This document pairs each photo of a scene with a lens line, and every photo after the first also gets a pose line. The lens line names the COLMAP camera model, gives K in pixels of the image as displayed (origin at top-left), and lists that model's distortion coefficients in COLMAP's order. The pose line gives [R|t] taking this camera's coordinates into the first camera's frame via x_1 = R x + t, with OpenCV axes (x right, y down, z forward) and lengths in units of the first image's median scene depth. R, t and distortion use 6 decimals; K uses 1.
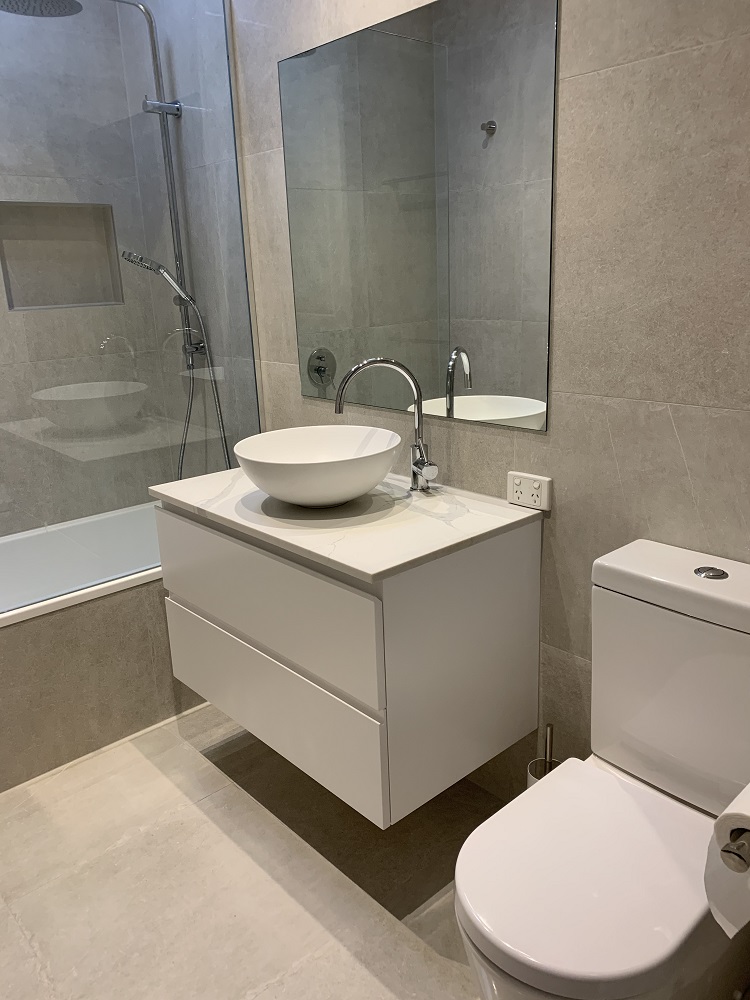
lens RADIAL K [[763.2, 0, 379.5], [0, 763.2, 496.9], [0, 0, 1]] dist [0.027965, -0.023940]
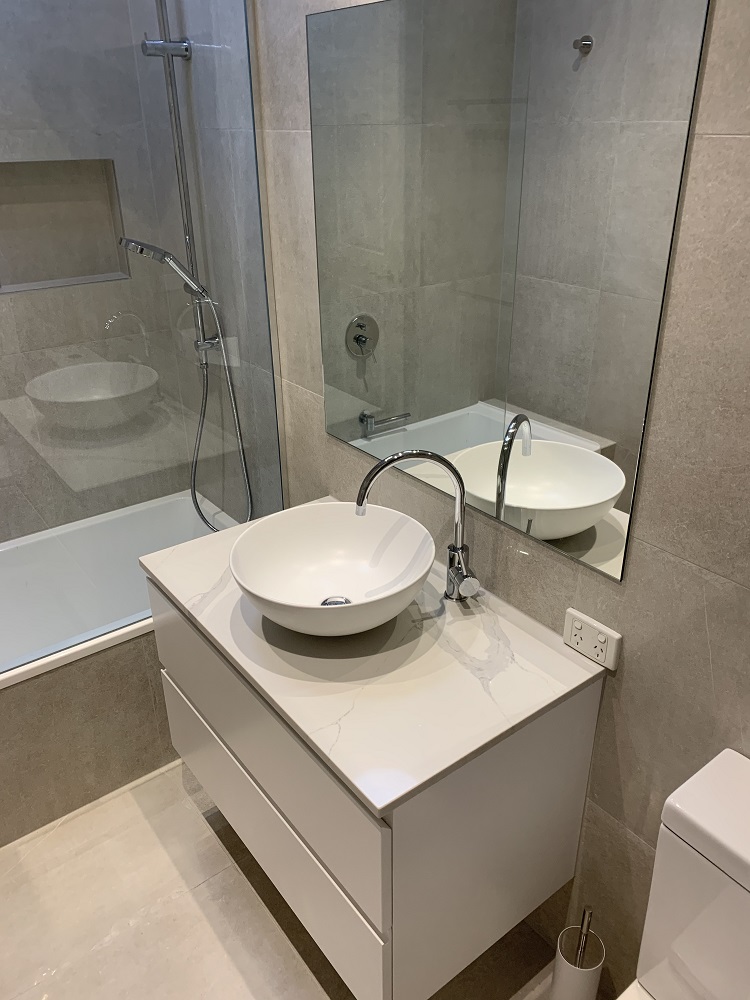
lens RADIAL K [[763.2, 0, 381.9], [0, 763.2, 494.3], [0, 0, 1]] dist [0.027965, -0.023940]
pose [[0.996525, 0.060345, -0.057410, 0.011770], [-0.049574, 0.983608, 0.173374, -0.225983], [0.066932, -0.169925, 0.983181, 0.177033]]
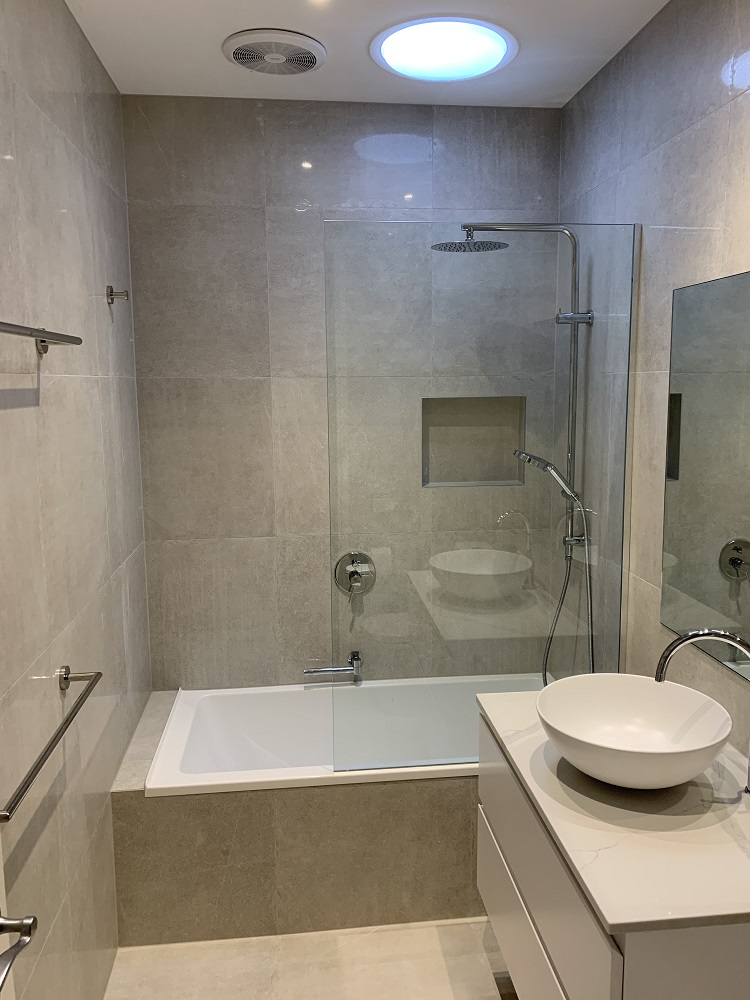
lens RADIAL K [[763.2, 0, 380.3], [0, 763.2, 490.1], [0, 0, 1]] dist [0.027965, -0.023940]
pose [[0.809567, 0.109619, -0.576701, 0.144928], [-0.182239, 0.980802, -0.069394, -0.173280], [0.558023, 0.161277, 0.814002, 0.044070]]
